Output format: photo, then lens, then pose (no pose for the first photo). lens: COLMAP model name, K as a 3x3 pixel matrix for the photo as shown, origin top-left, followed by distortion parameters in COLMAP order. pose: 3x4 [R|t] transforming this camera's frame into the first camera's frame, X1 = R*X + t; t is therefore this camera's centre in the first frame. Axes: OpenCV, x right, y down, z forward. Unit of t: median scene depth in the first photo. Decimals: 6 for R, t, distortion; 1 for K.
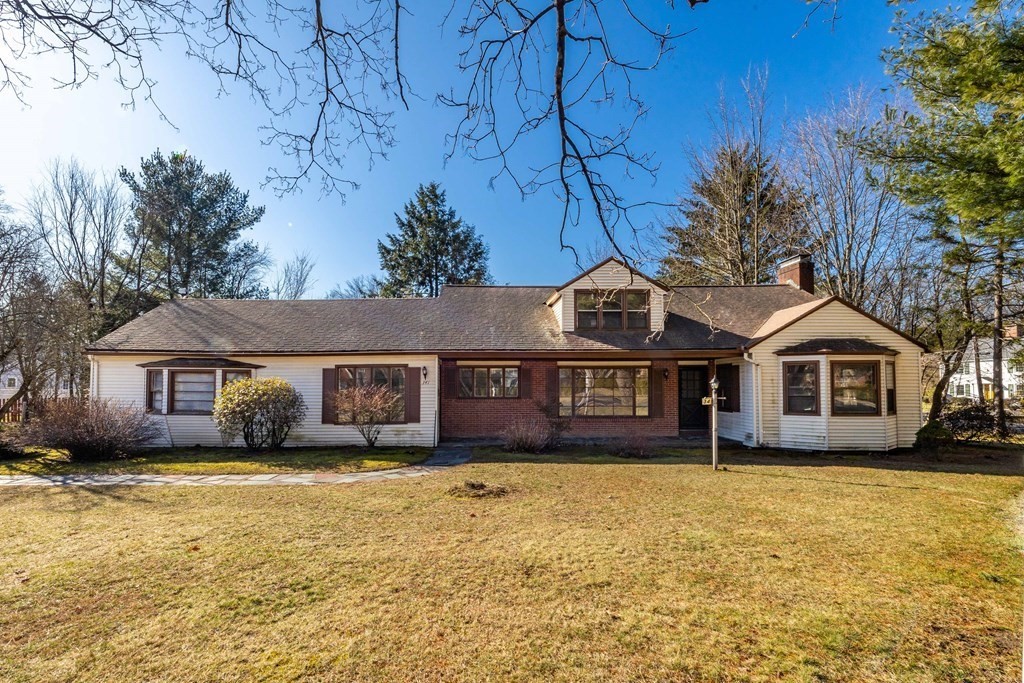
lens RADIAL K [[442.1, 0, 512.3], [0, 442.1, 340.9], [0, 0, 1]] dist [-0.002628, 0.000349]
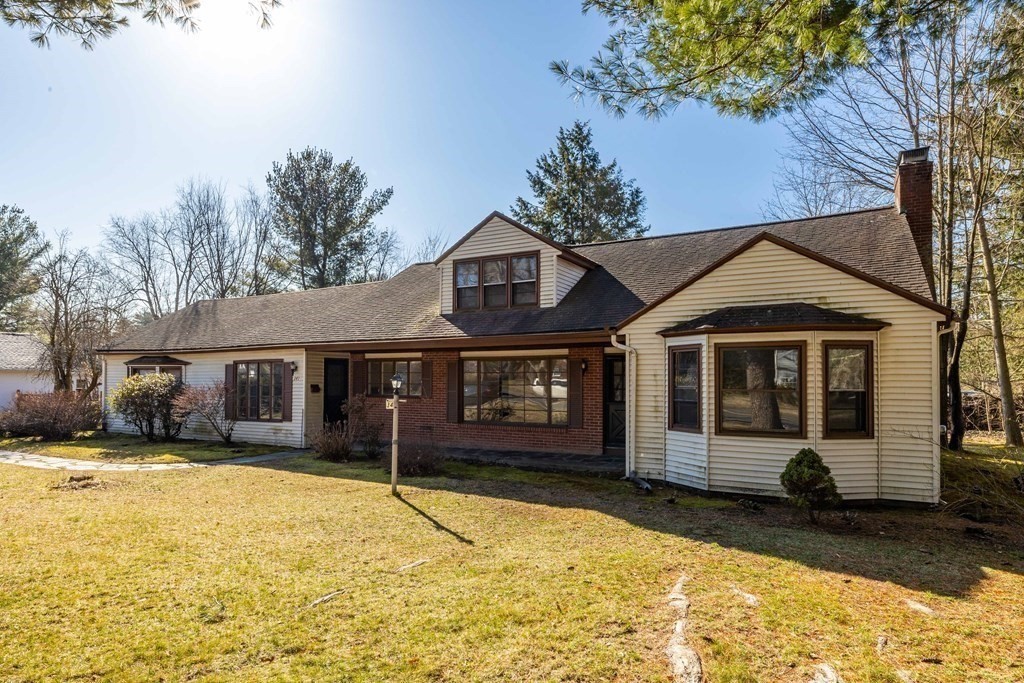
lens RADIAL K [[573.1, 0, 512.4], [0, 573.1, 342.3], [0, 0, 1]] dist [-0.020898, -0.000278]
pose [[0.882129, -0.028237, -0.470162, 0.717854], [0.044444, 0.998738, 0.023404, 0.010083], [0.468907, -0.041542, 0.882270, 0.151020]]
